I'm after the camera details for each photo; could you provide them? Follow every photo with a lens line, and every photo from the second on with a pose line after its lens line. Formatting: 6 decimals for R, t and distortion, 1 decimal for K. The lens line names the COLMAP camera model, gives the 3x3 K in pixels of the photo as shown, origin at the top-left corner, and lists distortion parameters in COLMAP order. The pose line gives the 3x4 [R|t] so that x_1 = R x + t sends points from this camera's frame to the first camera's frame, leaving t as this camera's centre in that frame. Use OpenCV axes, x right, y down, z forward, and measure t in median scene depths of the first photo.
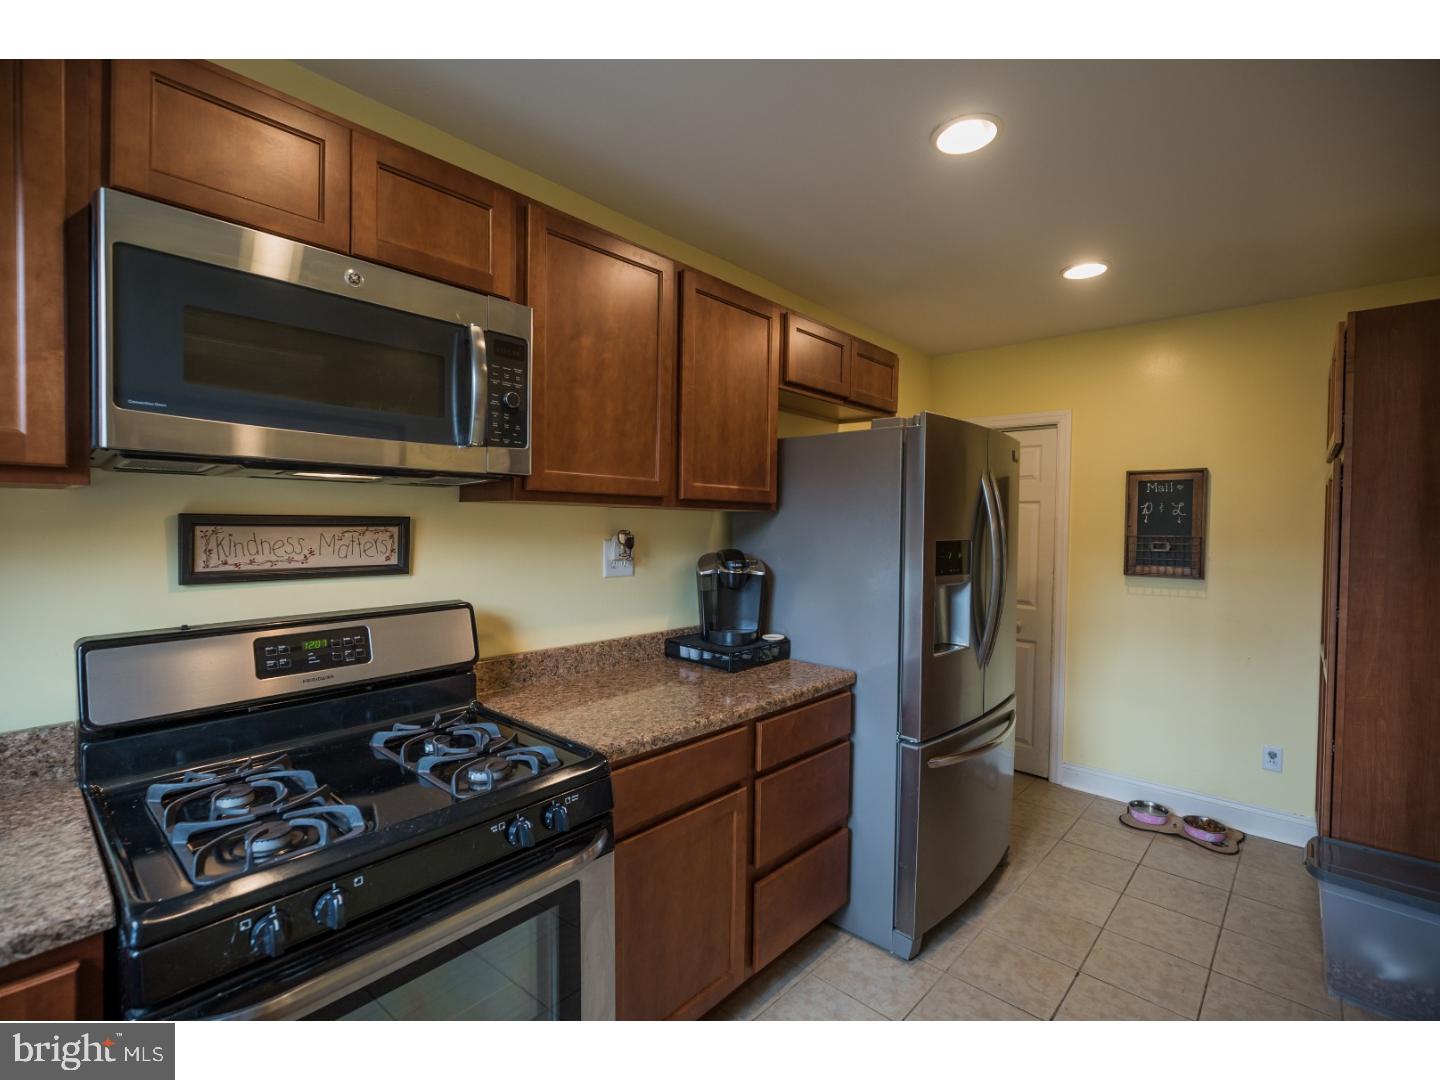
lens RADIAL K [[674.8, 0, 720.0], [0, 674.8, 540.0], [0, 0, 1]] dist [-0.000175, 0.000017]
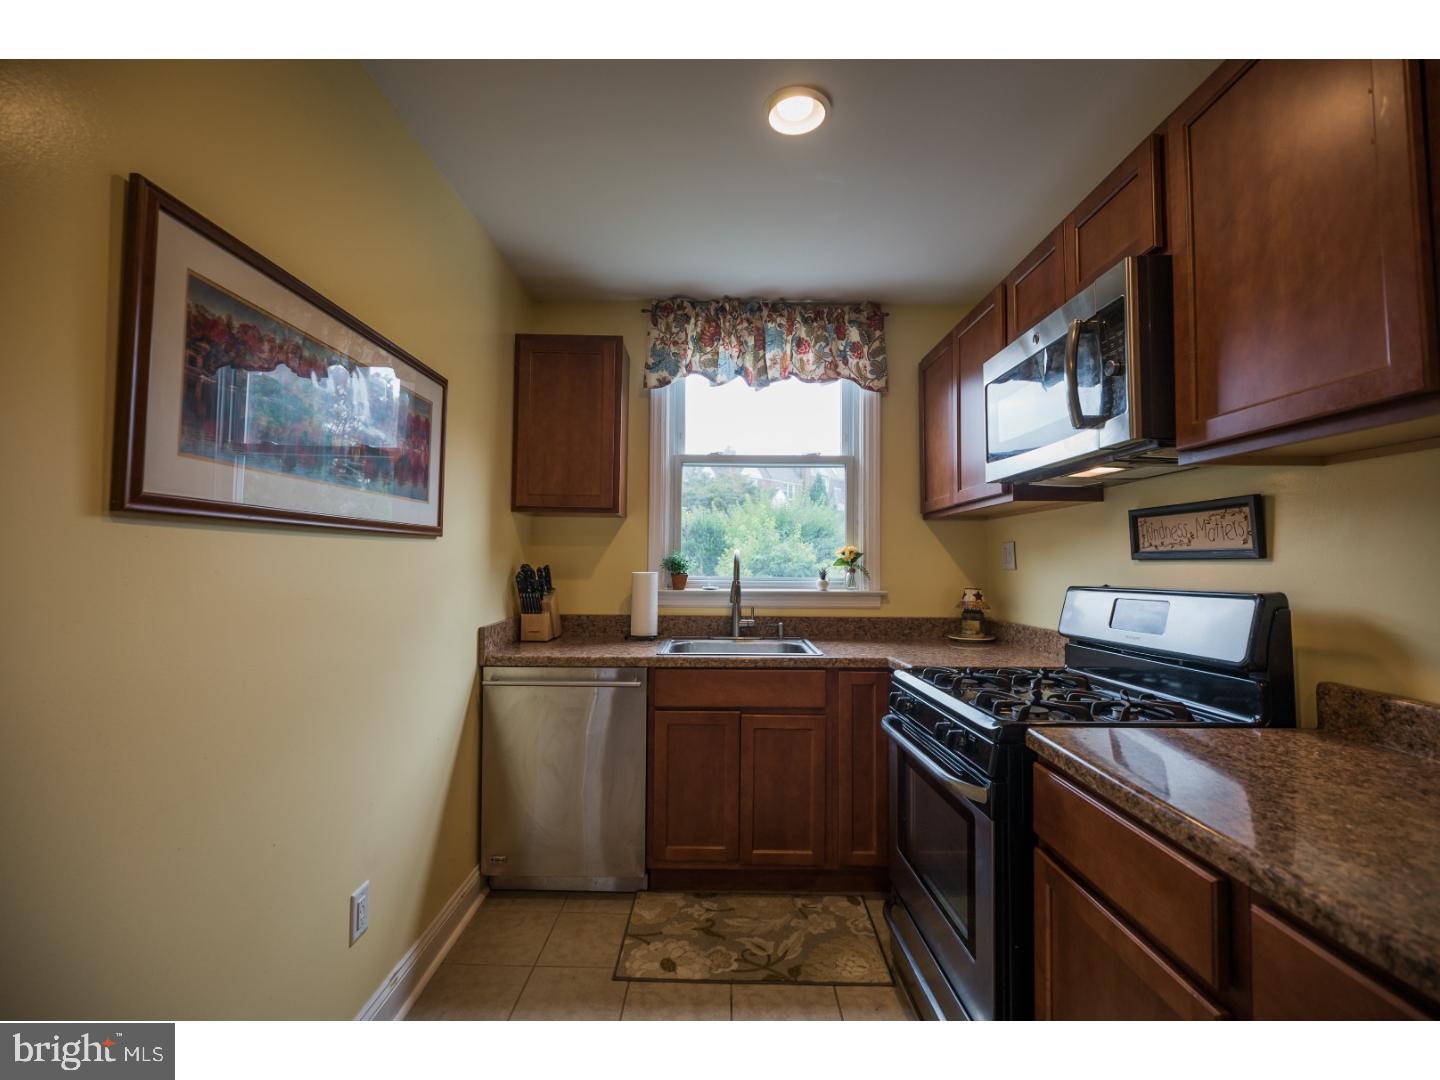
lens RADIAL K [[674.8, 0, 720.0], [0, 674.8, 540.0], [0, 0, 1]] dist [-0.000175, 0.000017]
pose [[-0.736519, -0.035605, -0.675479, 0.698727], [-0.030520, 0.999346, -0.019398, 0.068203], [0.675728, 0.006329, -0.737124, 1.254343]]
